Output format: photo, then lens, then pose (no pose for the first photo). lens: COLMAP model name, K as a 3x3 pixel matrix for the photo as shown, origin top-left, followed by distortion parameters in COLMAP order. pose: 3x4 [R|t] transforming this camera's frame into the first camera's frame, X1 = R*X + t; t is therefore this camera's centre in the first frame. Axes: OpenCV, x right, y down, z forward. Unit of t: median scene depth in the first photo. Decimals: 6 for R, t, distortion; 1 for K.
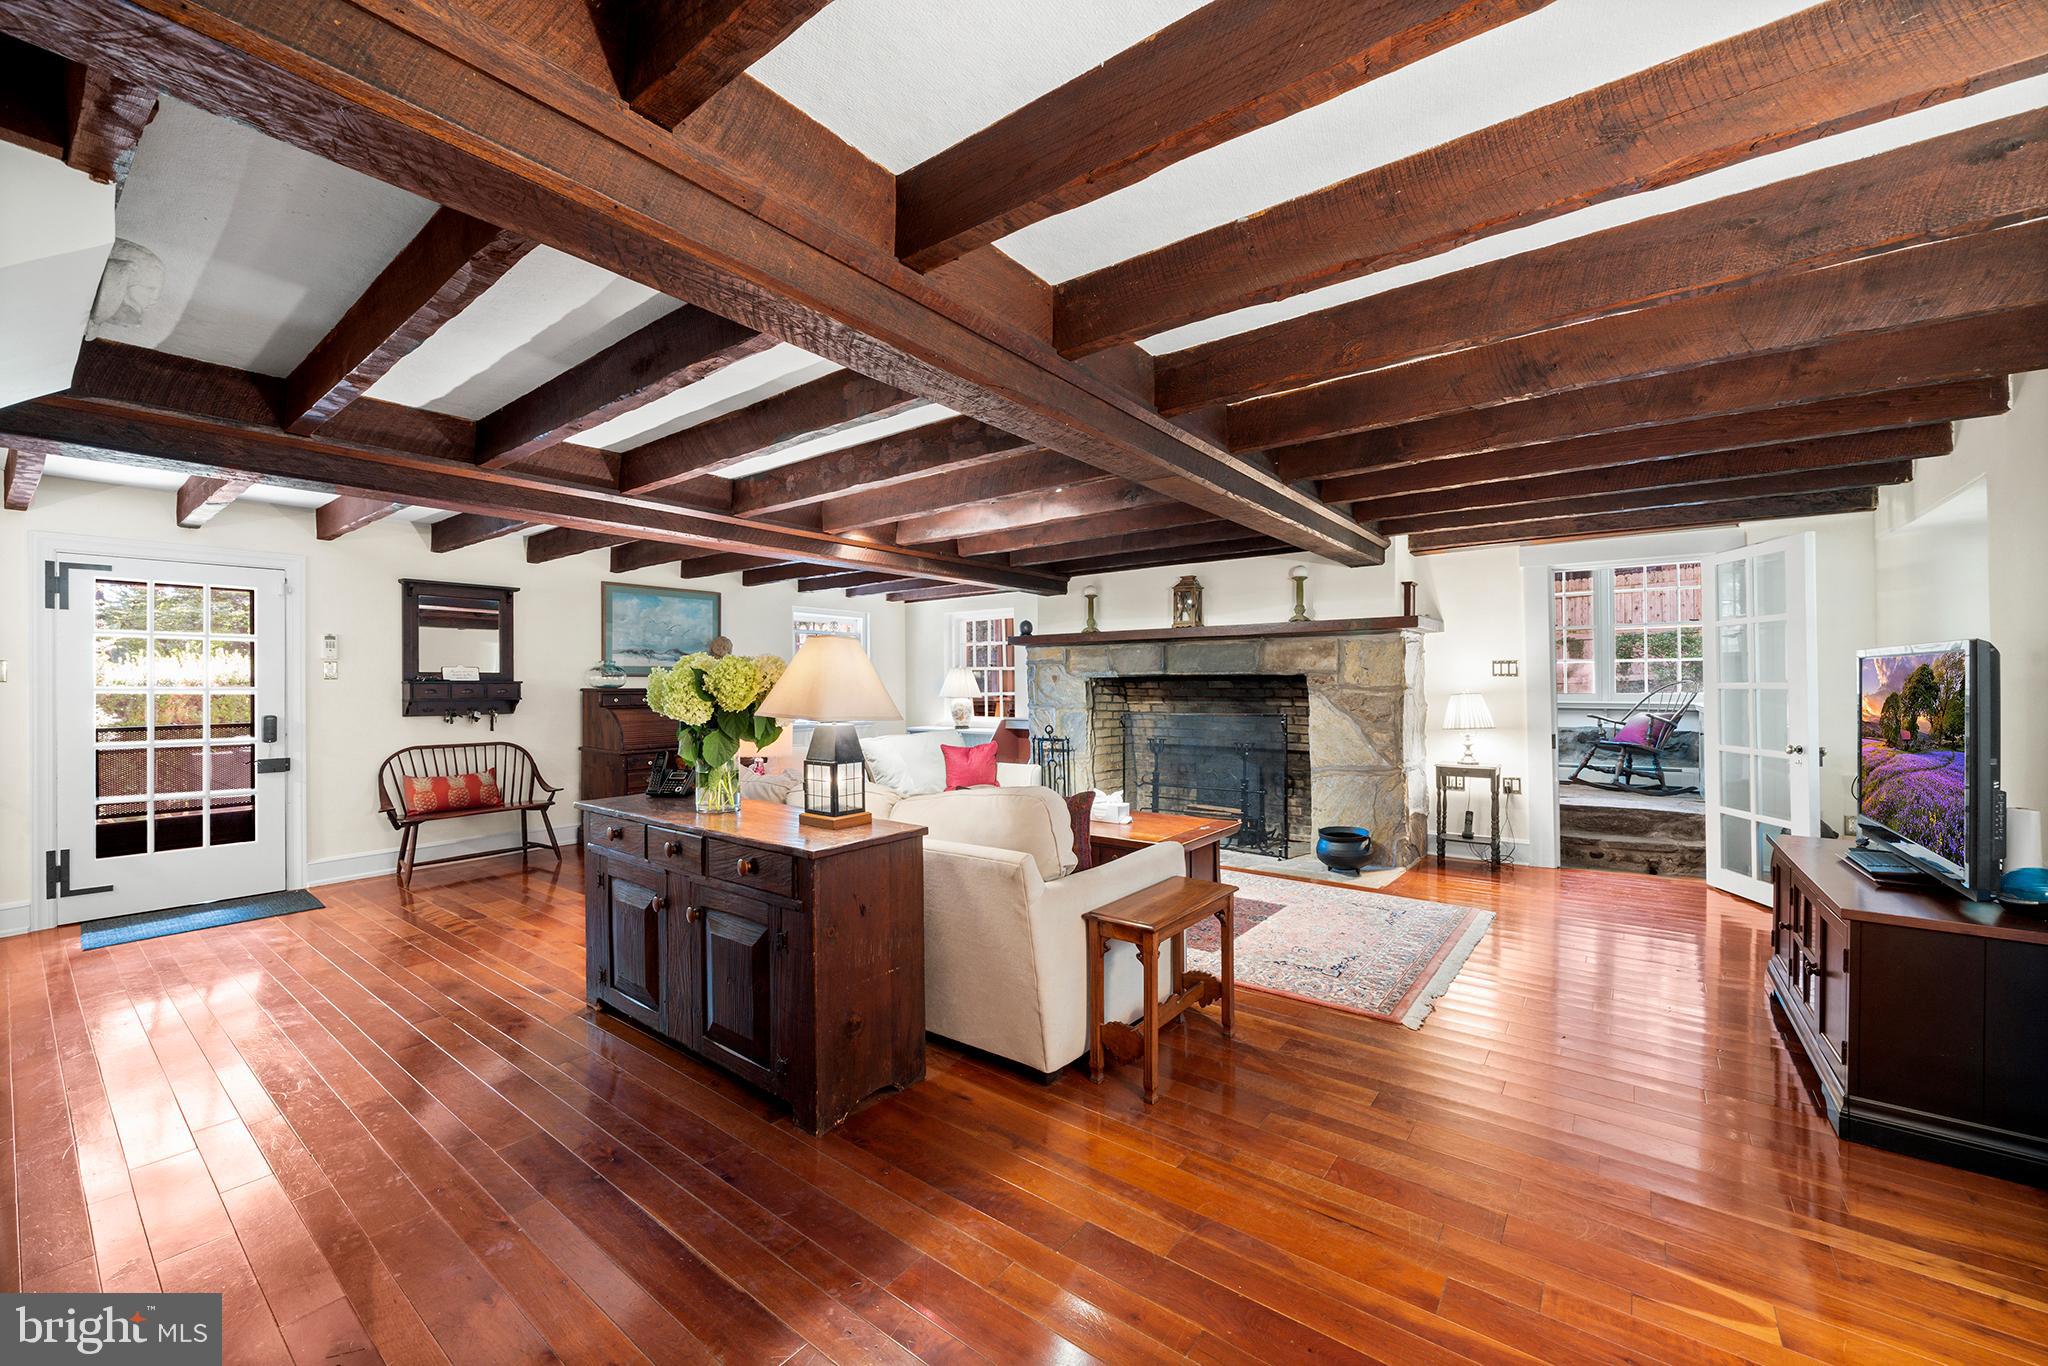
lens RADIAL K [[771.5, 0, 1029.0], [0, 771.5, 683.1], [0, 0, 1]] dist [-0.003804, -0.000246]
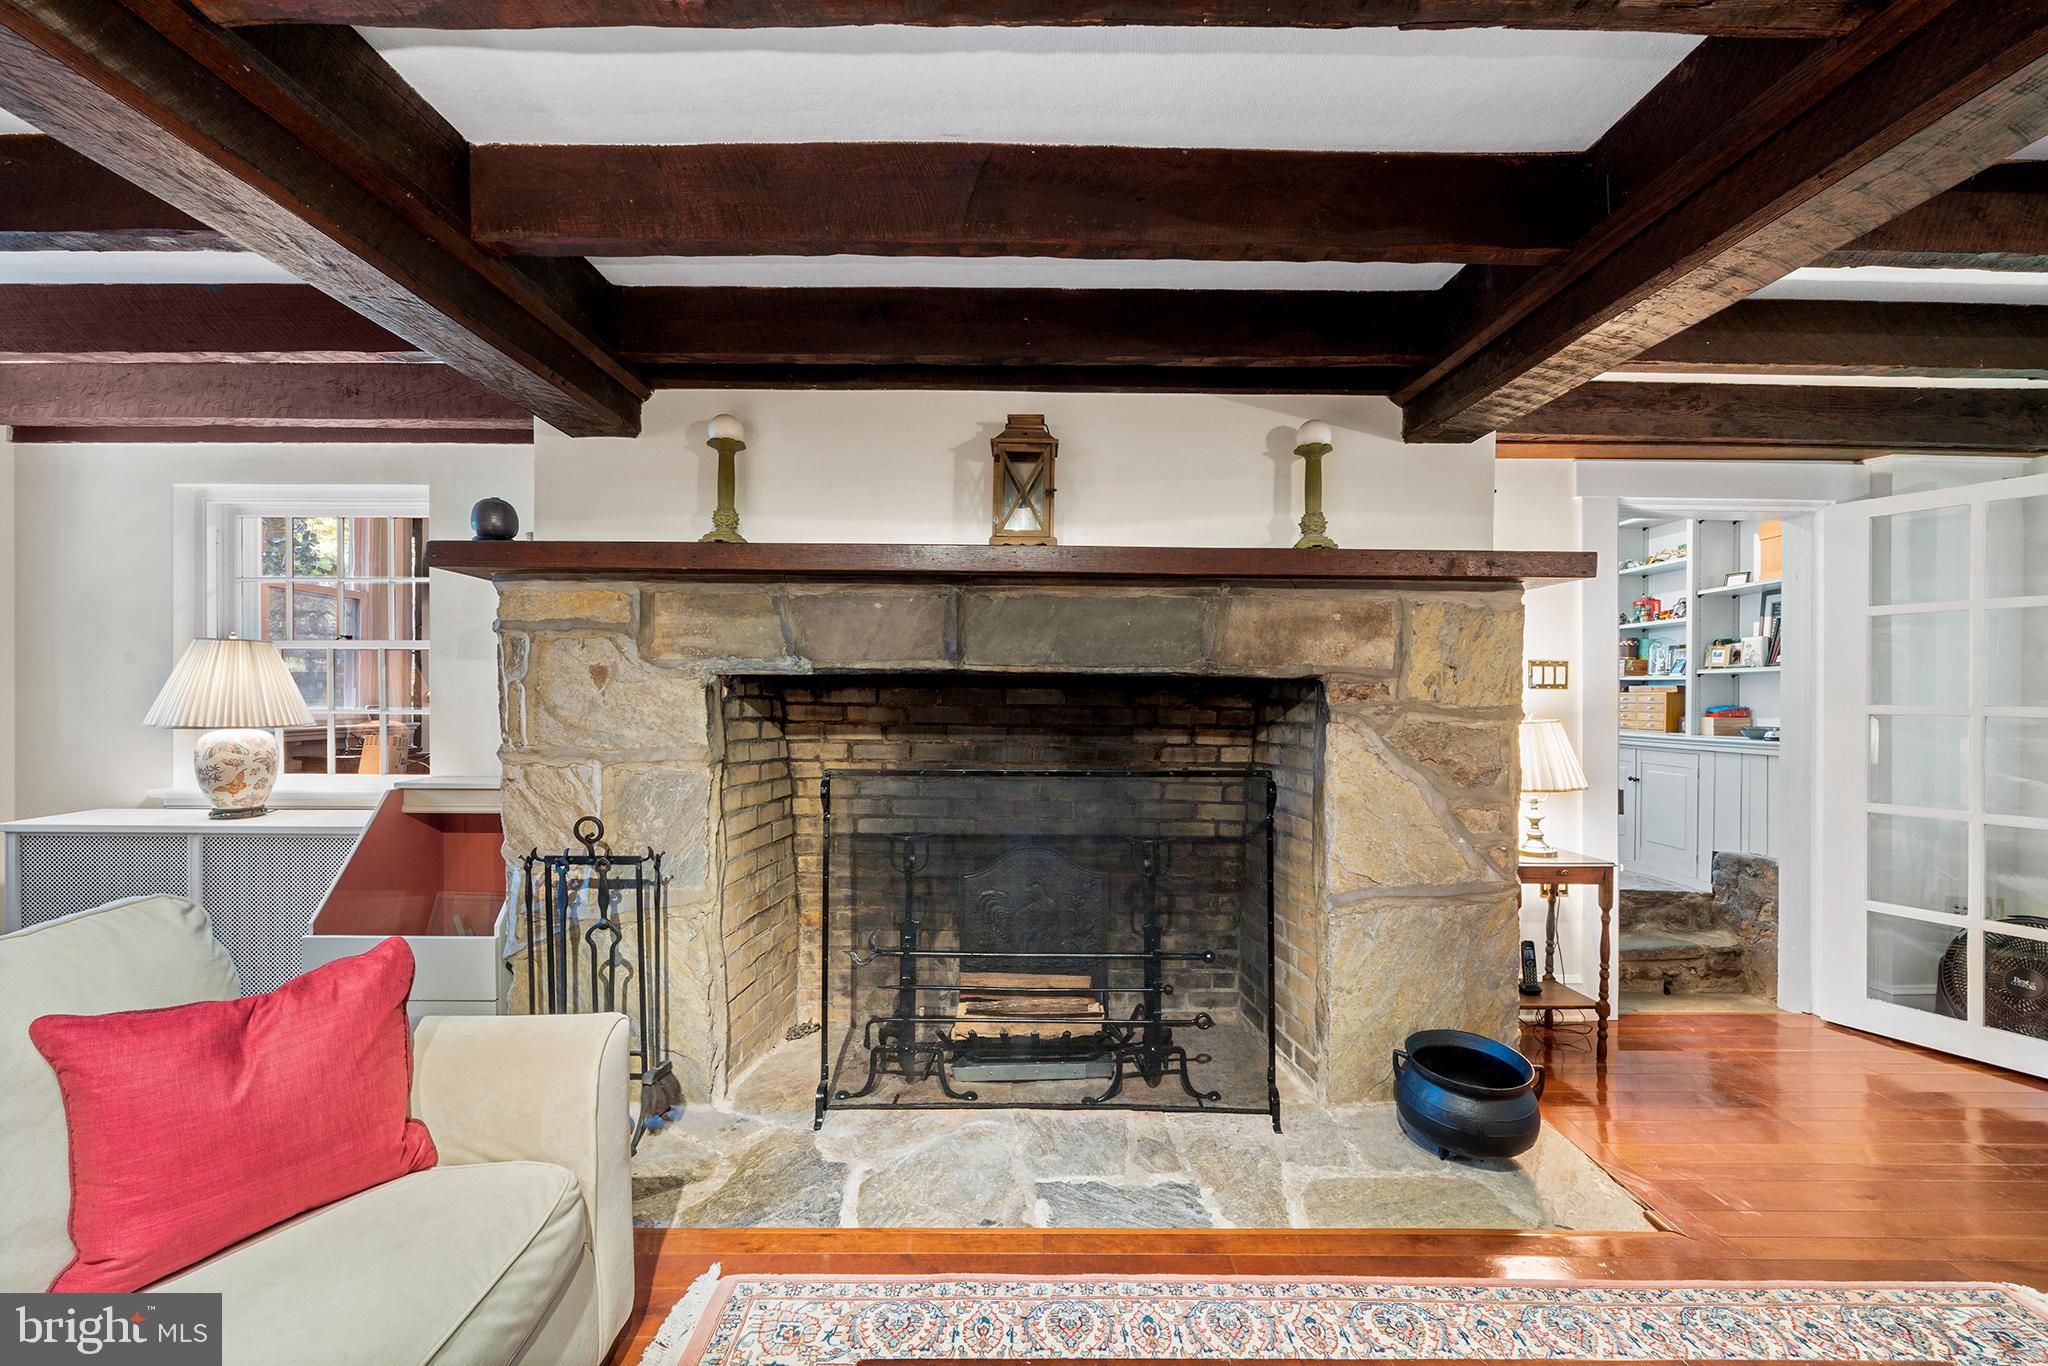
lens RADIAL K [[821.2, 0, 1023.6], [0, 821.2, 702.6], [0, 0, 1]] dist [-0.001635, -0.000257]
pose [[0.791746, 0.004323, 0.610835, -0.041538], [-0.013542, 0.999853, 0.010477, 0.000173], [-0.610700, -0.016567, 0.791688, 0.613883]]
